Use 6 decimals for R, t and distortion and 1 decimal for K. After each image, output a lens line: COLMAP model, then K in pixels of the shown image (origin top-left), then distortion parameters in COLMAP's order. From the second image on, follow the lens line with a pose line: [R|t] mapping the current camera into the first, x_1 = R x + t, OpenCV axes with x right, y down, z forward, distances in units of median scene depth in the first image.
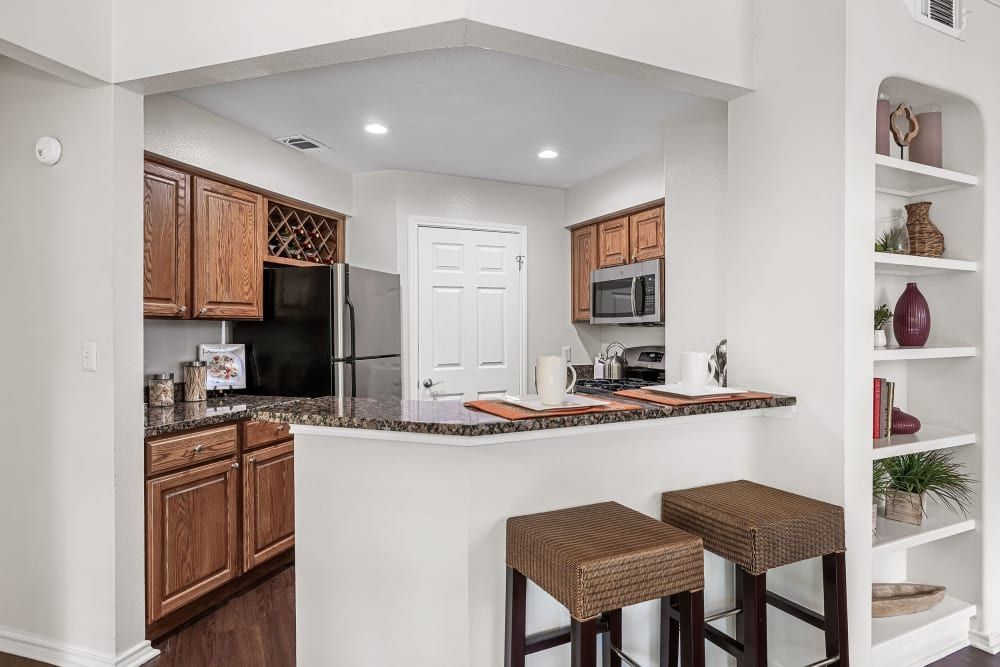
lens RADIAL K [[585.7, 0, 499.4], [0, 585.7, 328.0], [0, 0, 1]] dist [-0.016399, -0.001200]
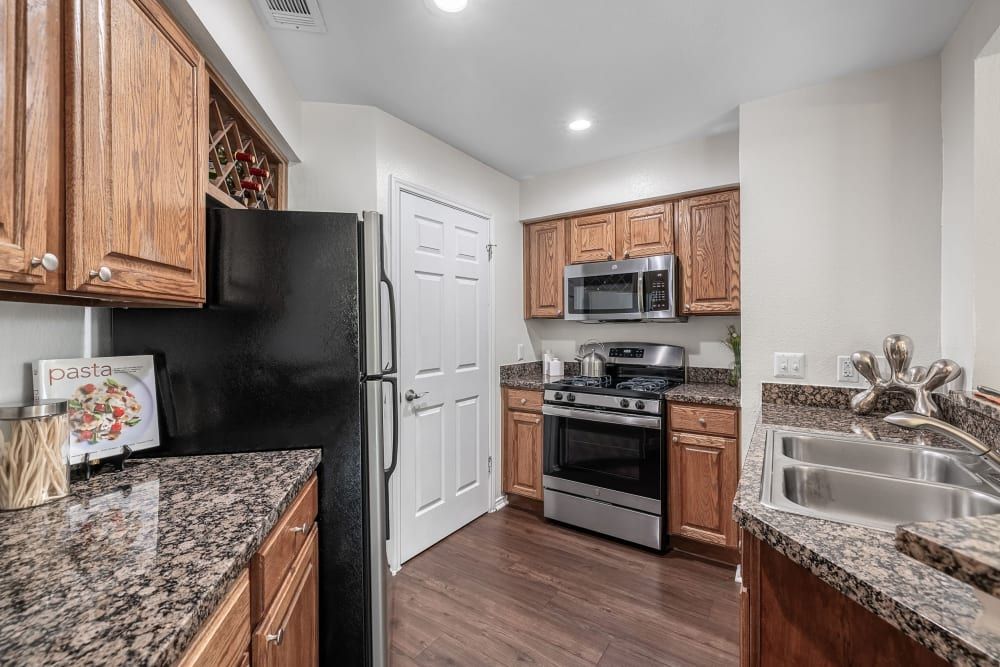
lens RADIAL K [[423.4, 0, 491.9], [0, 423.4, 325.2], [0, 0, 1]] dist [0.002544, -0.001519]
pose [[0.871180, 0.000715, 0.490962, -0.359125], [0.001341, 0.999992, -0.003836, 0.004355], [-0.490961, 0.004000, 0.871172, 0.542275]]
